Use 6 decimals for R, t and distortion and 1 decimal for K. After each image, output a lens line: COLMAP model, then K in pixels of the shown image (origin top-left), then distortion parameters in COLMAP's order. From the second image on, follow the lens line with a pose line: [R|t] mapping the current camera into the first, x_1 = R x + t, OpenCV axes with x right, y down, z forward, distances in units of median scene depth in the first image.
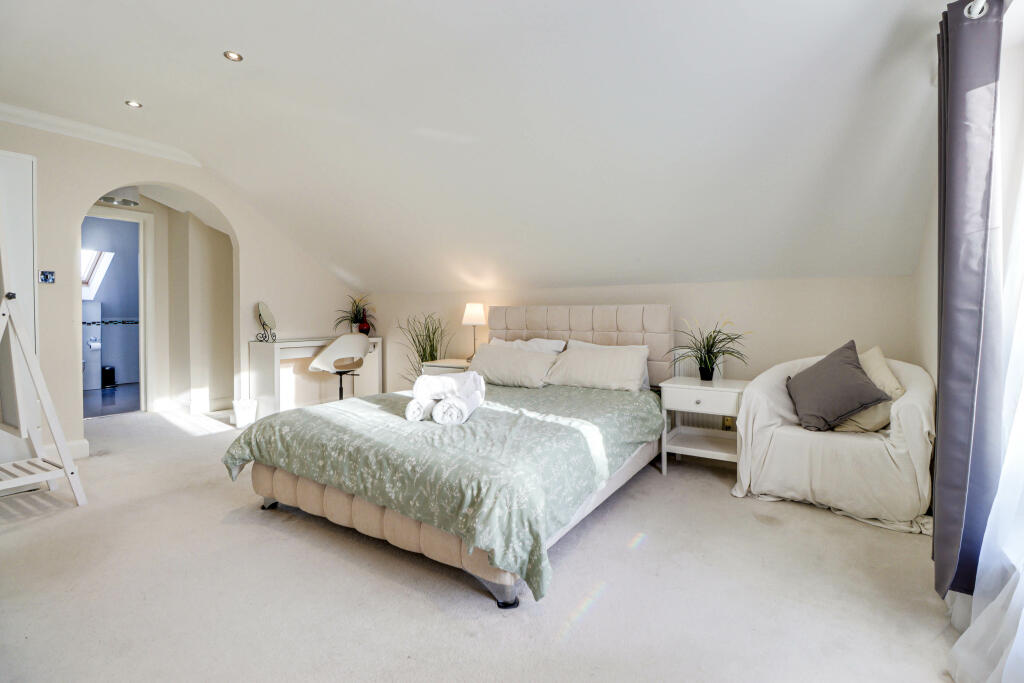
lens RADIAL K [[478.5, 0, 514.0], [0, 478.5, 324.3], [0, 0, 1]] dist [-0.003795, -0.000451]
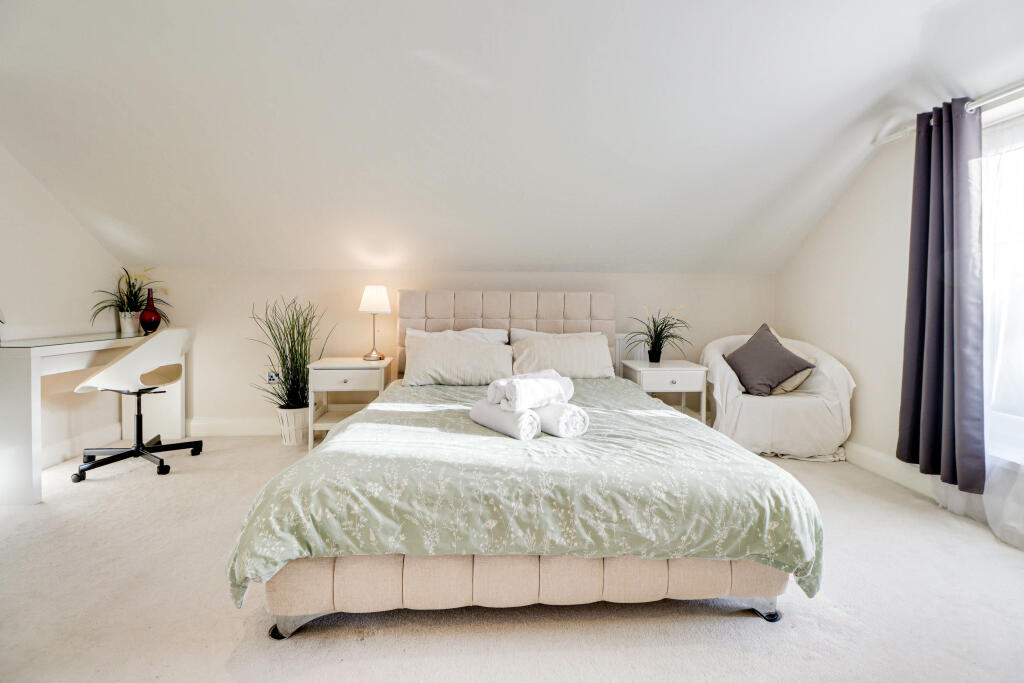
lens RADIAL K [[489.3, 0, 516.2], [0, 489.3, 305.6], [0, 0, 1]] dist [-0.000817, -0.000543]
pose [[0.796146, 0.001804, 0.605102, -0.696477], [0.002562, 0.999977, -0.006352, -0.009067], [-0.605100, 0.006608, 0.796122, 0.382530]]
